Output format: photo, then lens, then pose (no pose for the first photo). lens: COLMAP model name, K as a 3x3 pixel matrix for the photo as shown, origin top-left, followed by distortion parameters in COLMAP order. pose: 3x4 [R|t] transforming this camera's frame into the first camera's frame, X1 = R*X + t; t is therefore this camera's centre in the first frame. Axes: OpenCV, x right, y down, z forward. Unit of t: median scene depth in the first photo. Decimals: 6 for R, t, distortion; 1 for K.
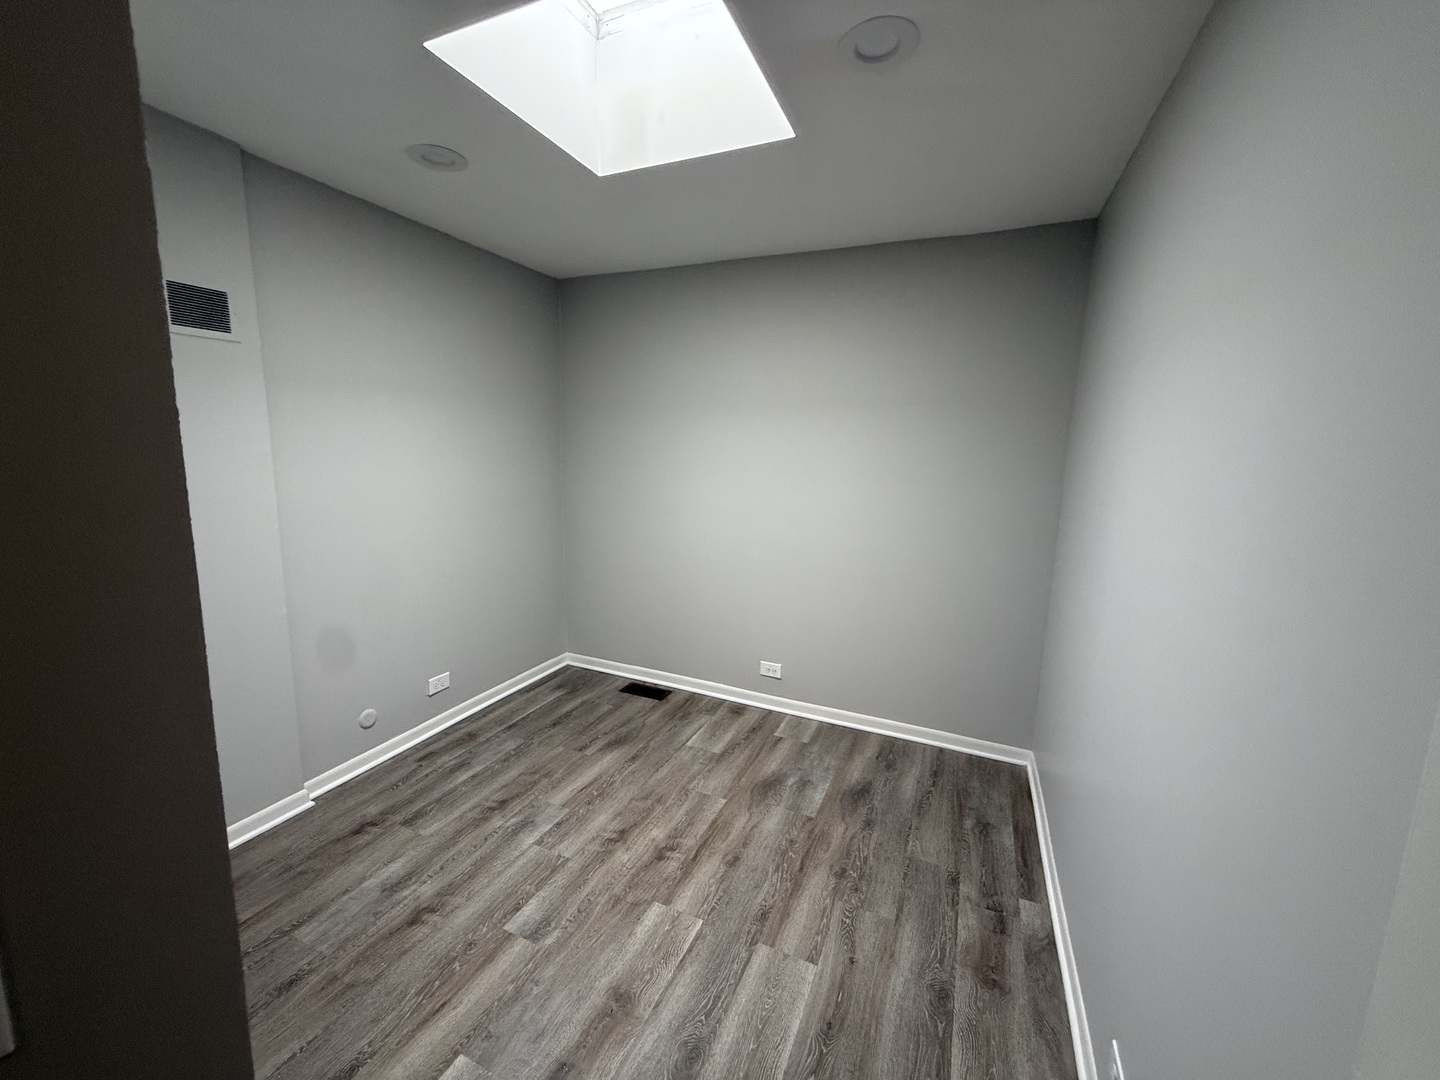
lens RADIAL K [[573.2, 0, 717.0], [0, 573.2, 537.3], [0, 0, 1]] dist [0.000510, 0.000165]
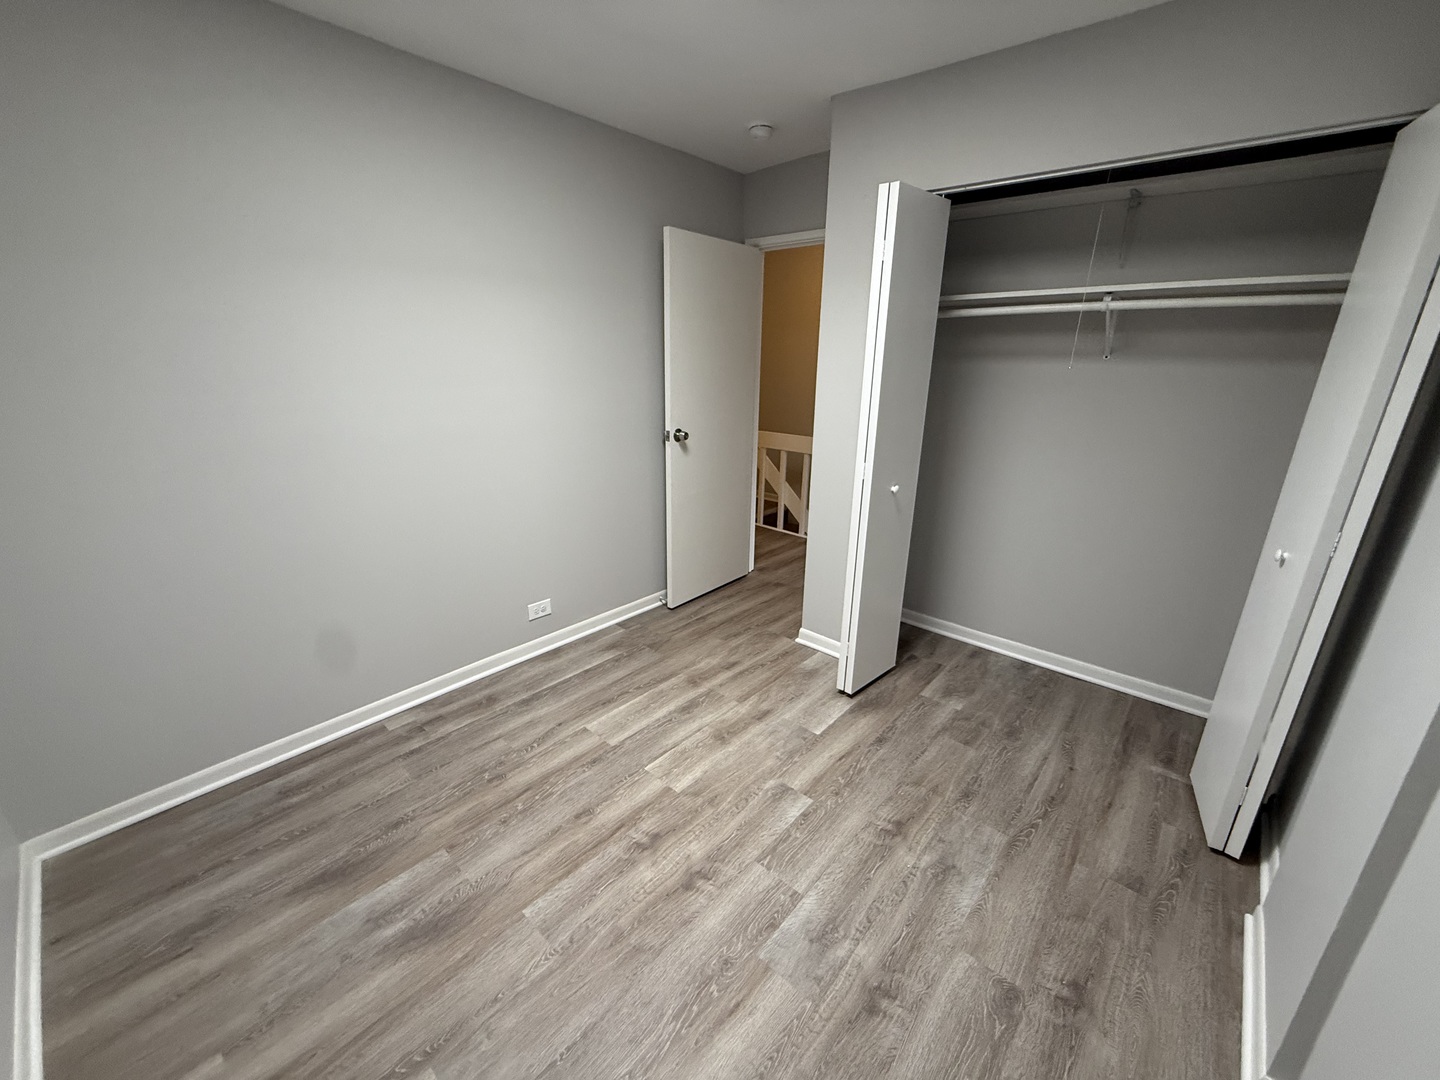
lens RADIAL K [[573.2, 0, 717.0], [0, 573.2, 537.3], [0, 0, 1]] dist [0.000510, 0.000165]
pose [[-0.954062, -0.127393, 0.271178, -0.381992], [0.010474, 0.890367, 0.455124, -0.255521], [-0.299427, 0.437056, -0.848130, 1.575268]]
